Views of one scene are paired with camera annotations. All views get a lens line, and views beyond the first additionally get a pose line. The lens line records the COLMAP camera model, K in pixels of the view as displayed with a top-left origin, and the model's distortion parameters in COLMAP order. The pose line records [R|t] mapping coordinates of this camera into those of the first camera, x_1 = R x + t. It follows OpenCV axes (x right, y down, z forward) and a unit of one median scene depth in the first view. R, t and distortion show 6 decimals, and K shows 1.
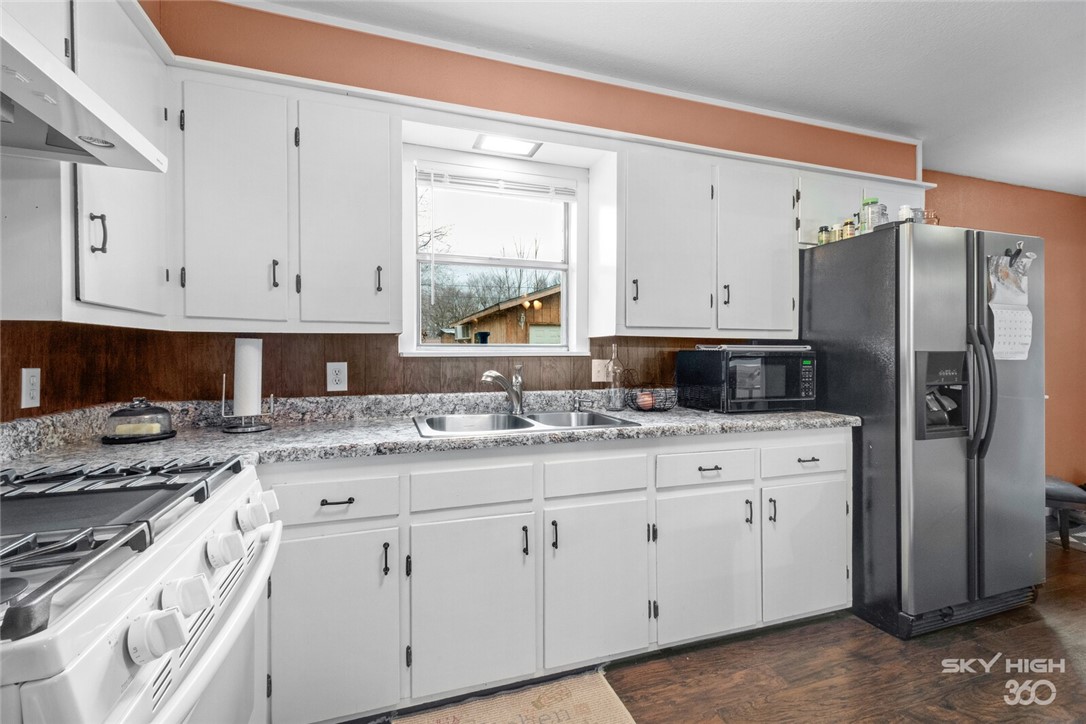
lens RADIAL K [[476.5, 0, 544.8], [0, 476.5, 354.6], [0, 0, 1]] dist [0.013013, -0.000565]
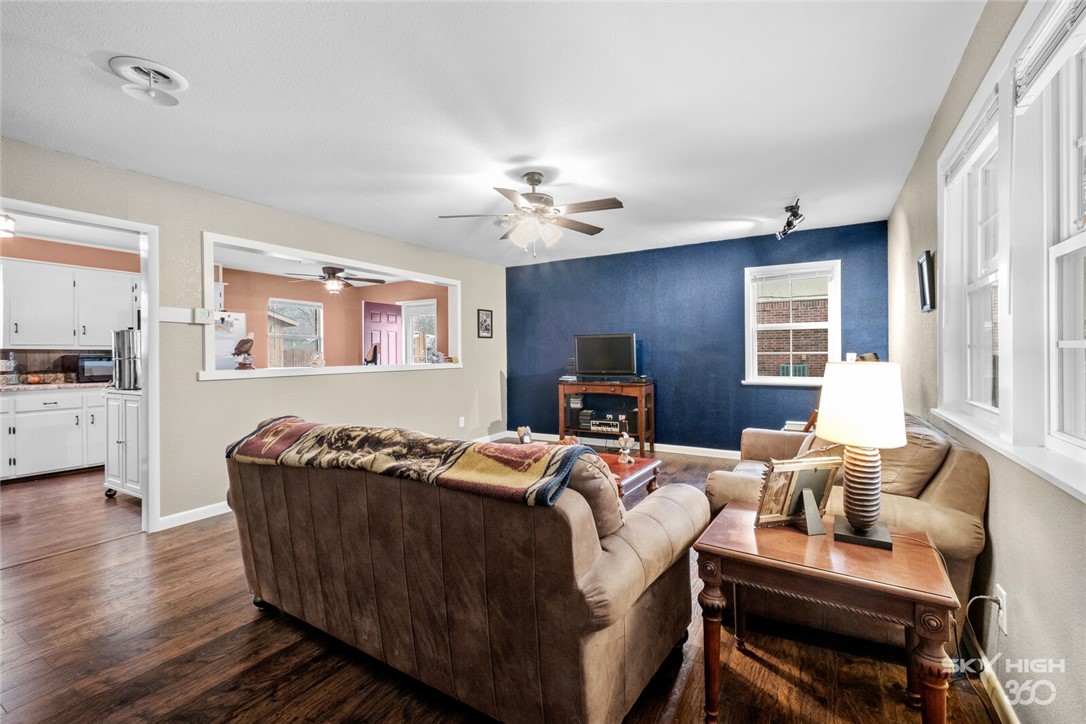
lens RADIAL K [[476.5, 0, 544.8], [0, 476.5, 354.6], [0, 0, 1]] dist [0.013013, -0.000565]
pose [[0.761782, -0.006782, 0.647798, 0.670786], [0.008416, 0.999964, 0.000573, 0.007204], [-0.647779, 0.005015, 0.761812, -2.536301]]
